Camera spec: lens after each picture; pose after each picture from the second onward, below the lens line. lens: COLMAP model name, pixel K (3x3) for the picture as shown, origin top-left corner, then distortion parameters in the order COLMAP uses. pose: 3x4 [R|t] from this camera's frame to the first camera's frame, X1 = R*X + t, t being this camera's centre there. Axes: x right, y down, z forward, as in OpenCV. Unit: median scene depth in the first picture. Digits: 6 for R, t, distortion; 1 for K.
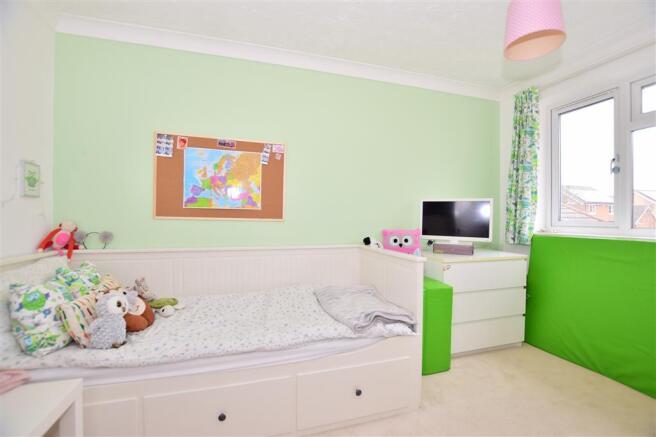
lens RADIAL K [[296.3, 0, 327.2], [0, 296.3, 219.6], [0, 0, 1]] dist [-0.023871, 0.000785]
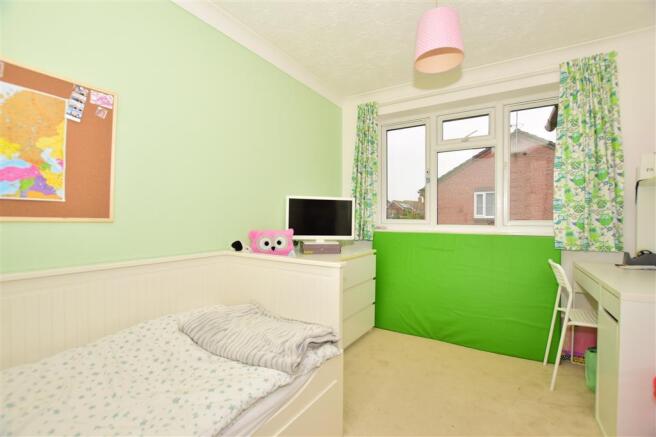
lens RADIAL K [[296.3, 0, 329.1], [0, 296.3, 217.5], [0, 0, 1]] dist [-0.023871, 0.000785]
pose [[0.753672, -0.001619, 0.657249, -0.204128], [0.001882, 0.999998, 0.000306, -0.002887], [-0.657248, 0.001007, 0.753673, 0.259197]]
